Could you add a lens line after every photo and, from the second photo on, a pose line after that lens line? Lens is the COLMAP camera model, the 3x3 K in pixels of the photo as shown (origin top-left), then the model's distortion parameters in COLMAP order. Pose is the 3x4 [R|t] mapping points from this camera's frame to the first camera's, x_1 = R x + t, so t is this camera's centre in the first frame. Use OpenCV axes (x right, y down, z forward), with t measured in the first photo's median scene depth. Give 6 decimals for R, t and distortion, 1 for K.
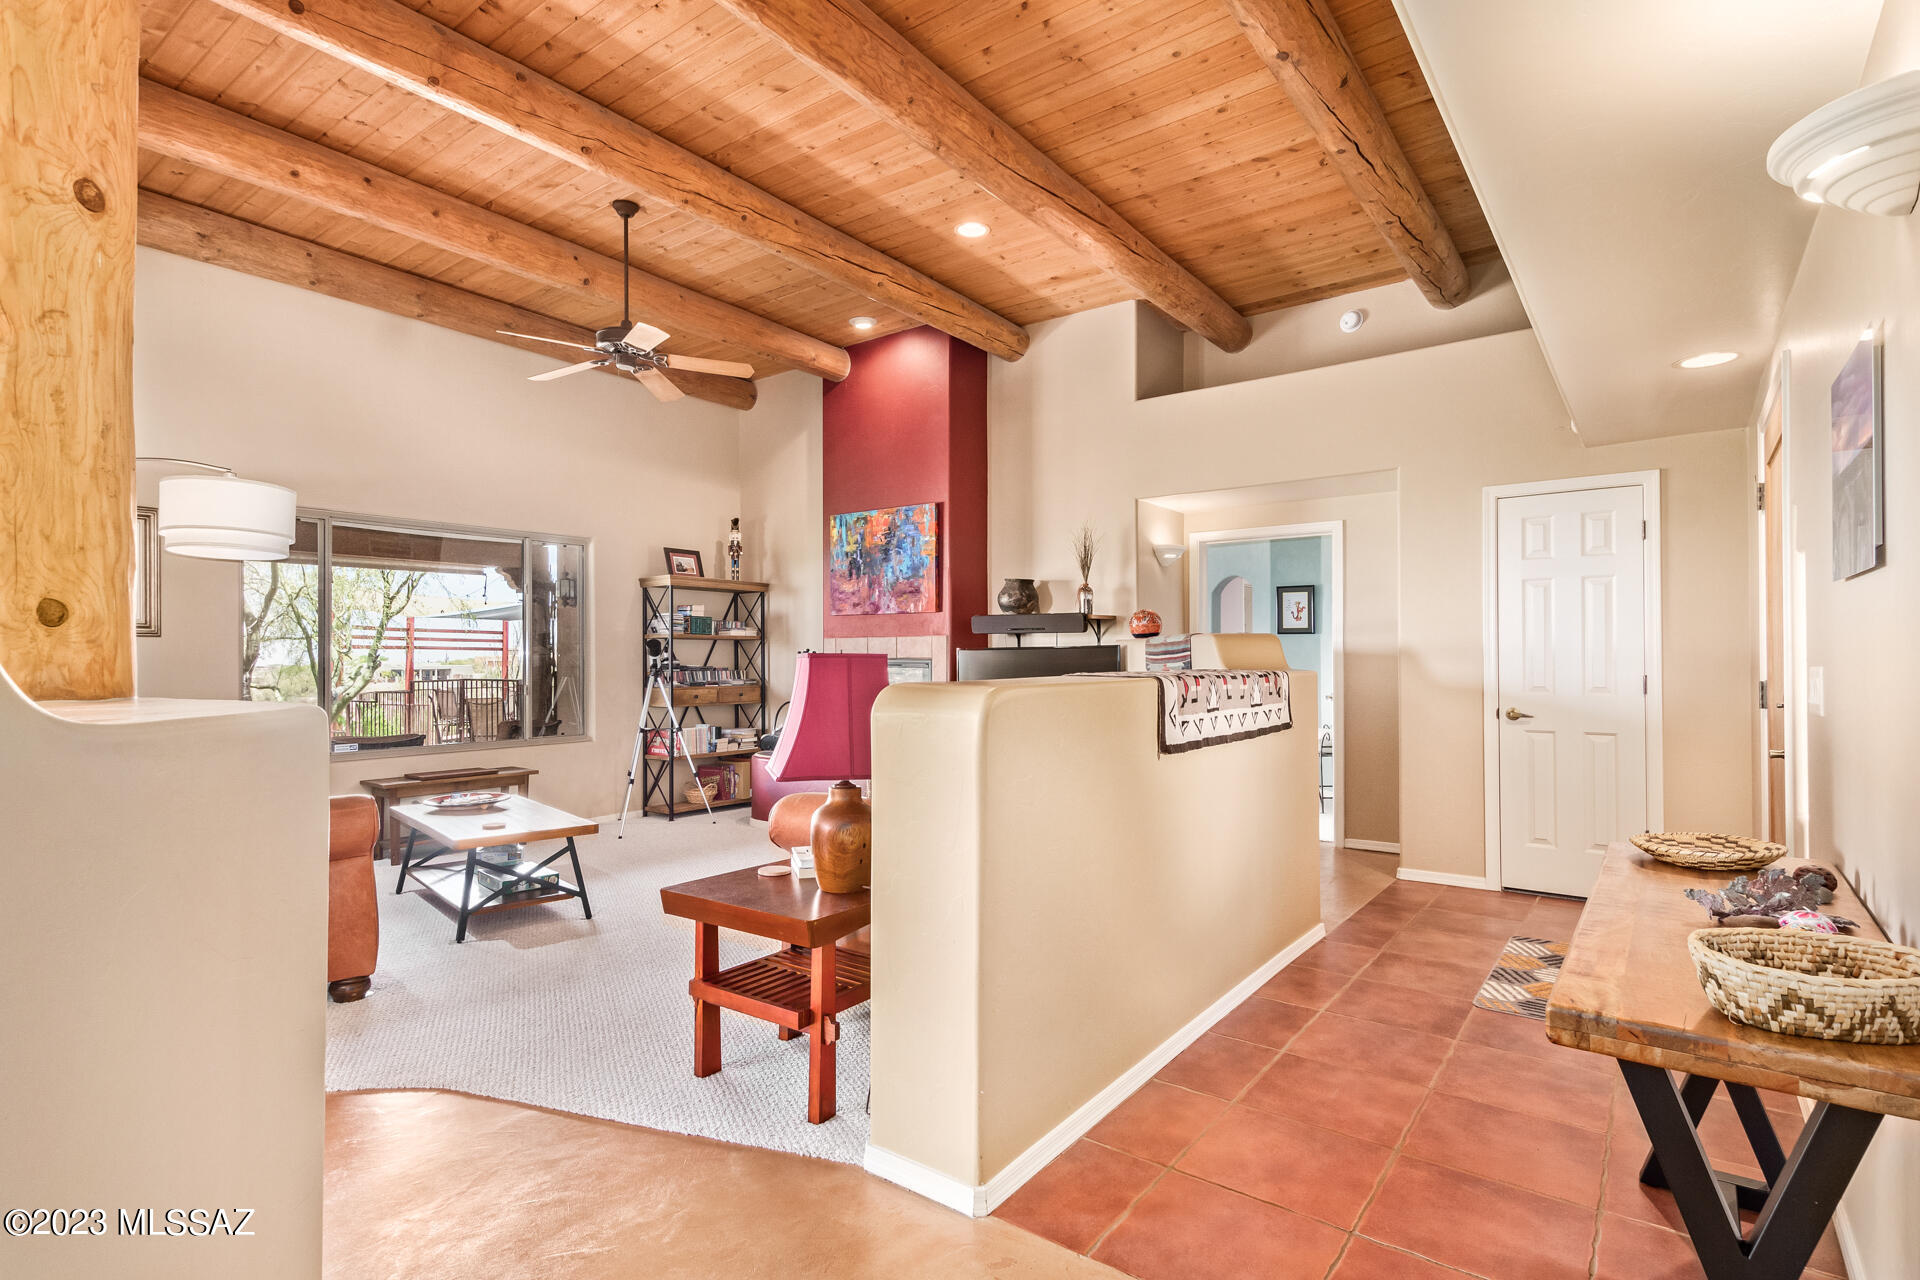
lens RADIAL K [[950.2, 0, 955.5], [0, 950.2, 589.4], [0, 0, 1]] dist [0.011201, -0.002658]
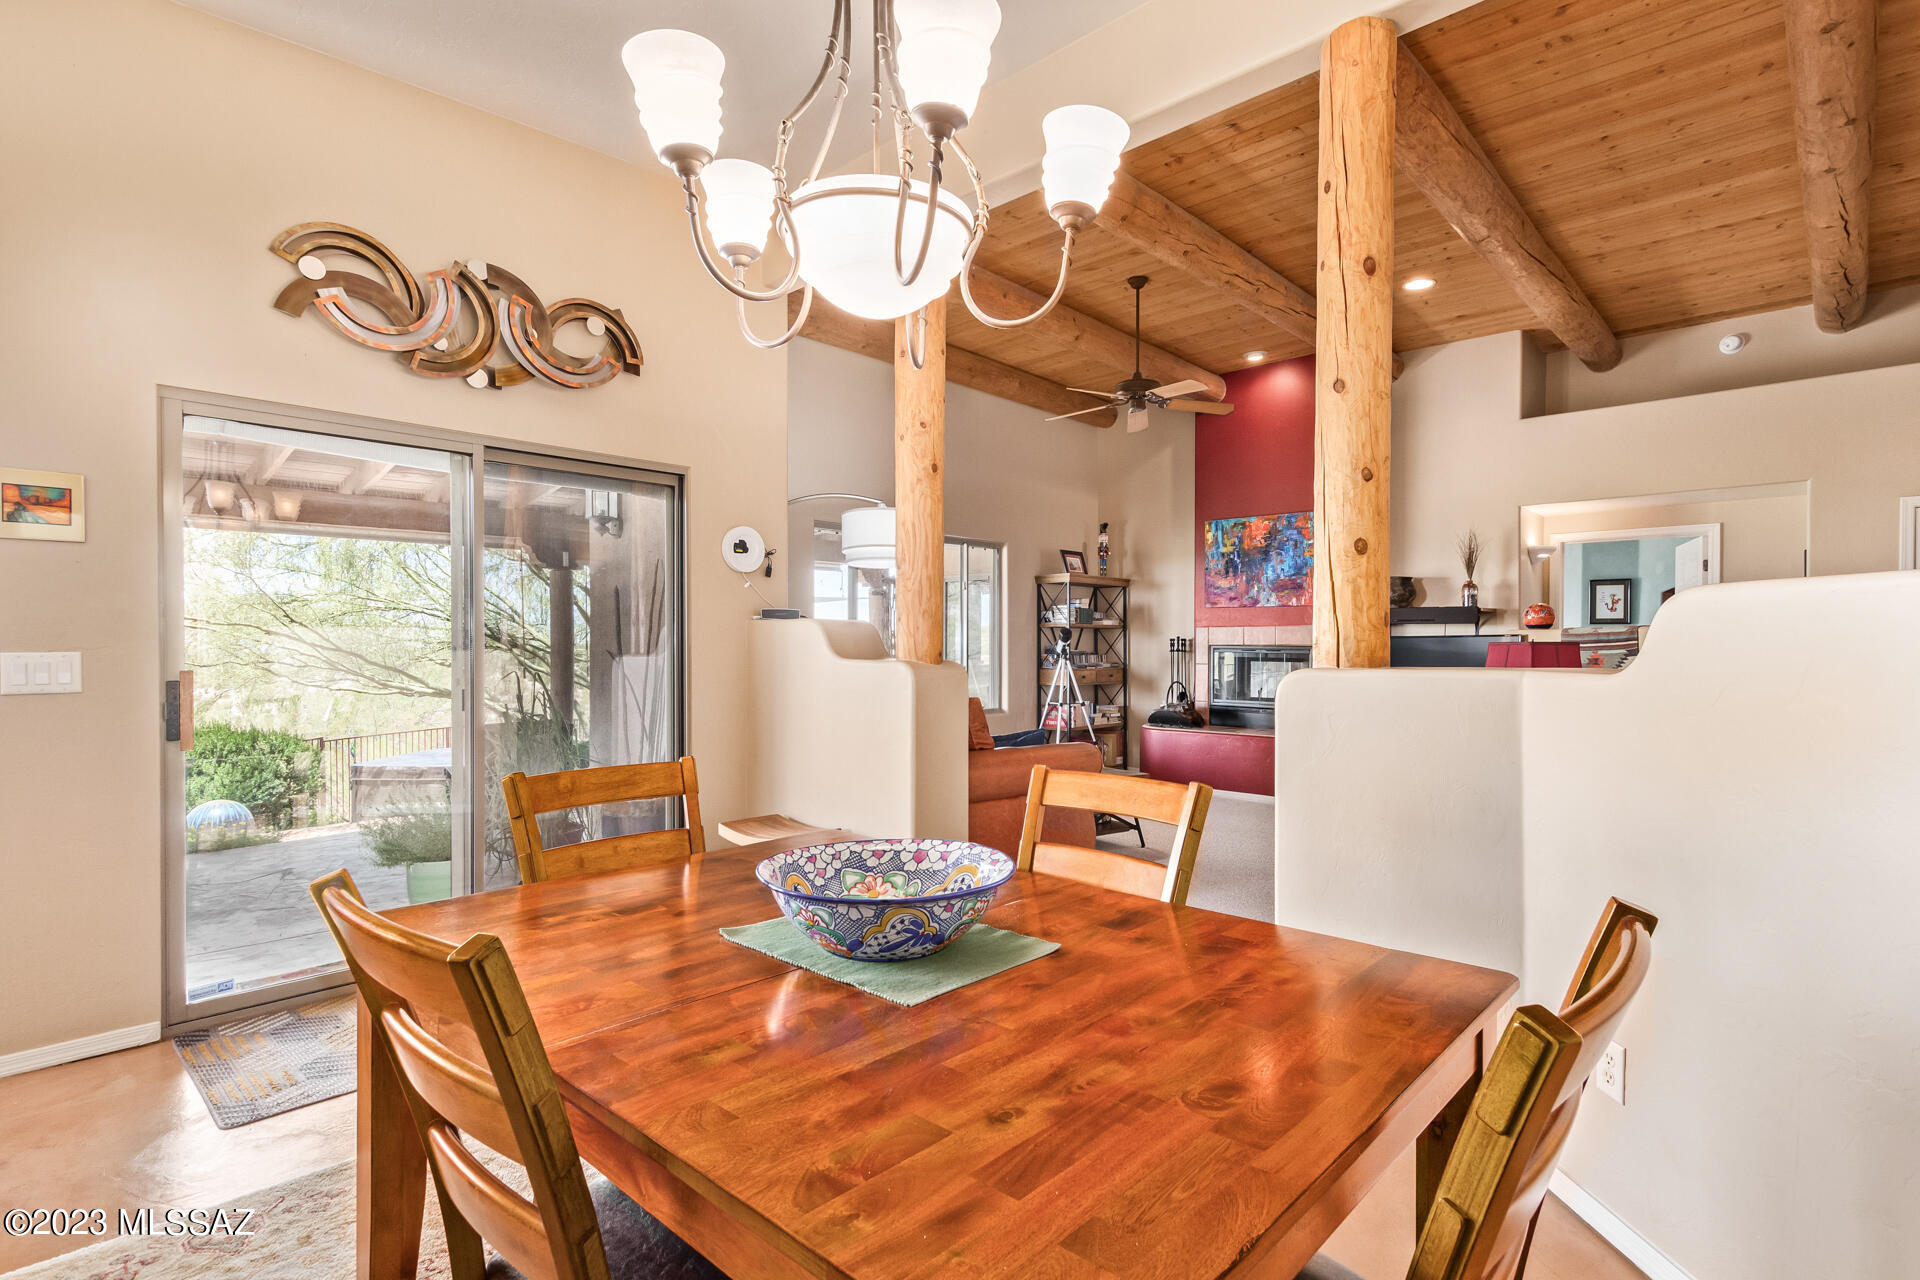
lens RADIAL K [[950.2, 0, 948.0], [0, 950.2, 589.9], [0, 0, 1]] dist [0.011201, -0.002658]
pose [[0.993181, -0.002219, -0.116561, -0.329402], [0.004000, 0.999879, 0.015055, -0.013729], [0.116513, -0.015418, 0.993069, -0.195826]]
